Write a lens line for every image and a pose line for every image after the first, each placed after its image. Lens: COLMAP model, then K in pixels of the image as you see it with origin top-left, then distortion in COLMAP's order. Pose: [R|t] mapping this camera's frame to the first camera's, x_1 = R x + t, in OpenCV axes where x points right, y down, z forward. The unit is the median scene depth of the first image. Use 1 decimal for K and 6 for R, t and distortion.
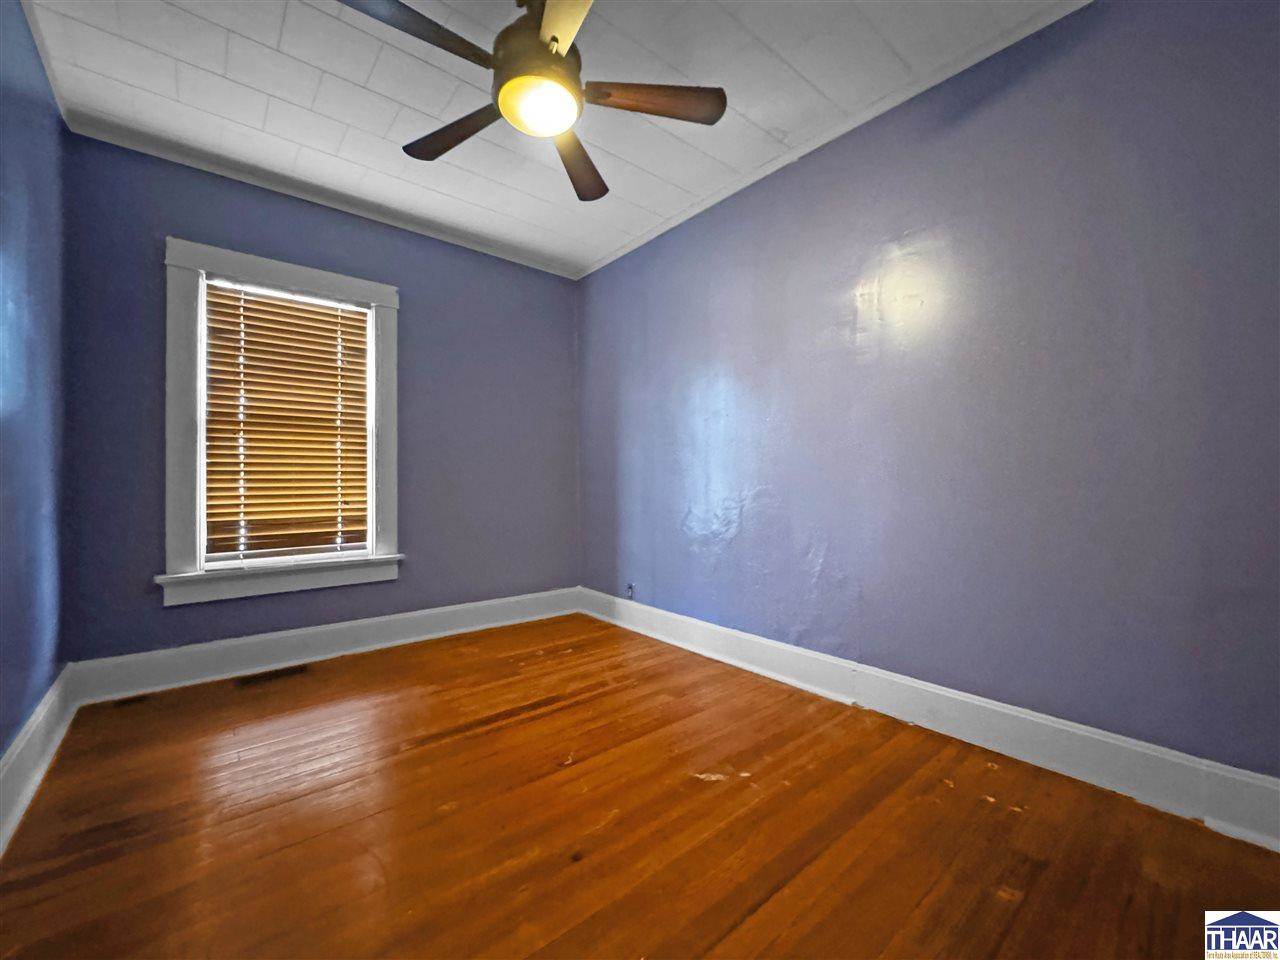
lens RADIAL K [[523.7, 0, 634.7], [0, 523.7, 479.0], [0, 0, 1]] dist [-0.000309, 0.000152]
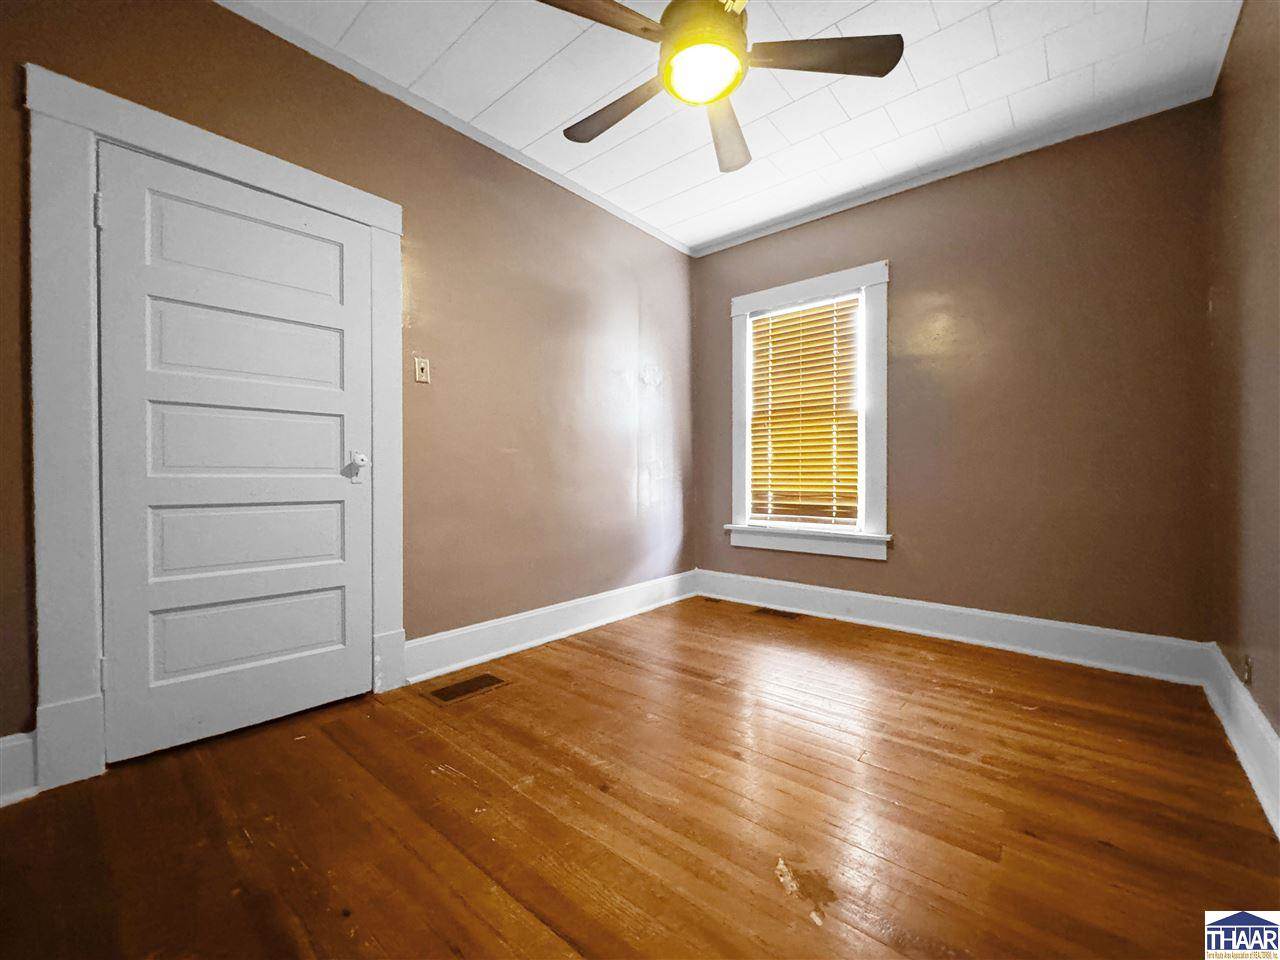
lens RADIAL K [[523.7, 0, 634.7], [0, 523.7, 479.0], [0, 0, 1]] dist [-0.000309, 0.000152]
pose [[0.151426, 0.013383, -0.988378, 0.529498], [0.011297, 0.999820, 0.015268, 0.024864], [0.988404, -0.013478, 0.151248, 0.477357]]
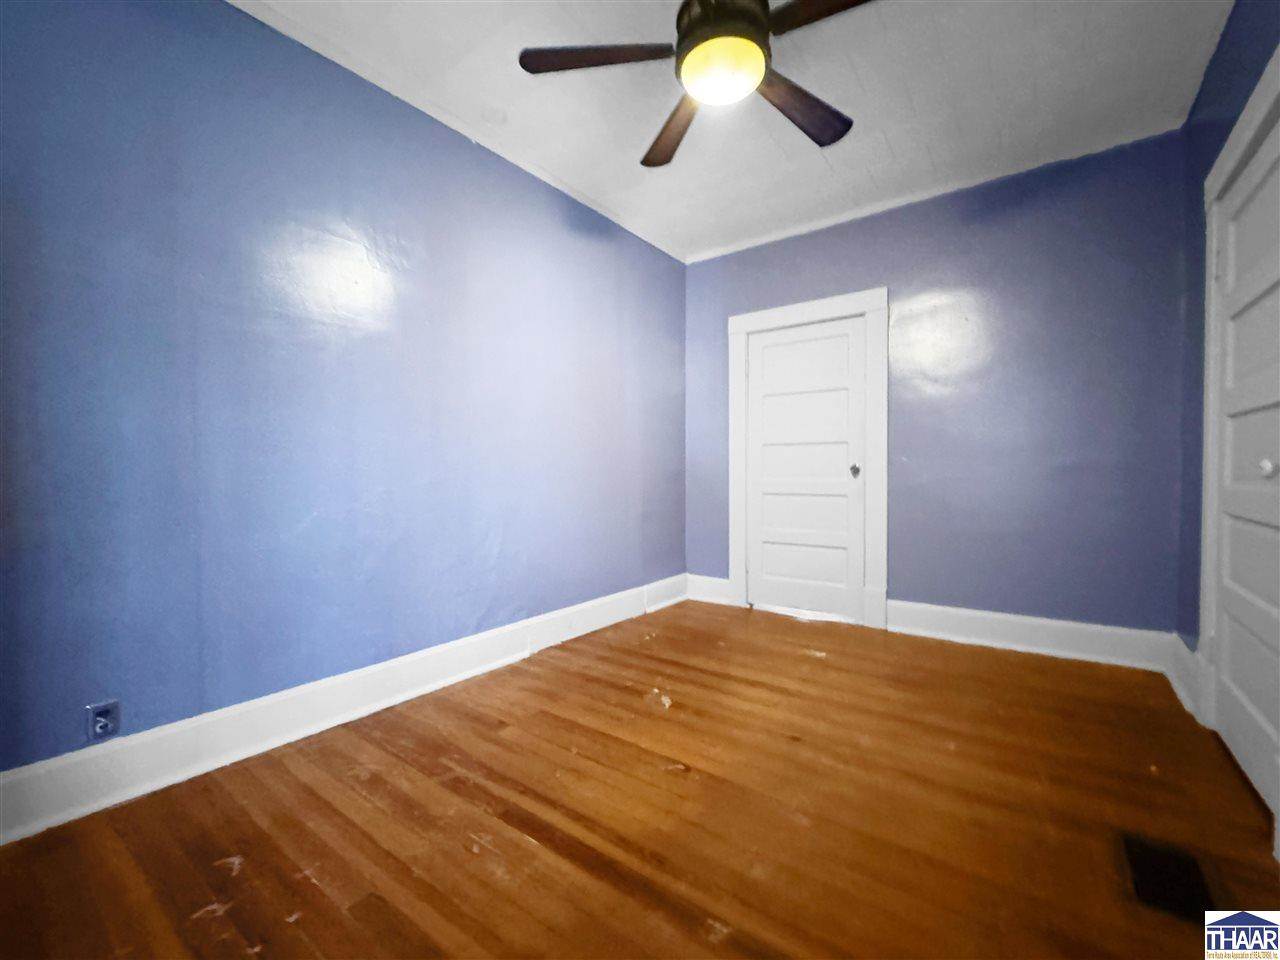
lens RADIAL K [[523.7, 0, 634.7], [0, 523.7, 479.0], [0, 0, 1]] dist [-0.000309, 0.000152]
pose [[-0.216347, -0.002903, 0.976312, -0.715140], [0.004974, 0.999979, 0.004075, 0.021248], [-0.976304, 0.005738, -0.216328, 0.903995]]
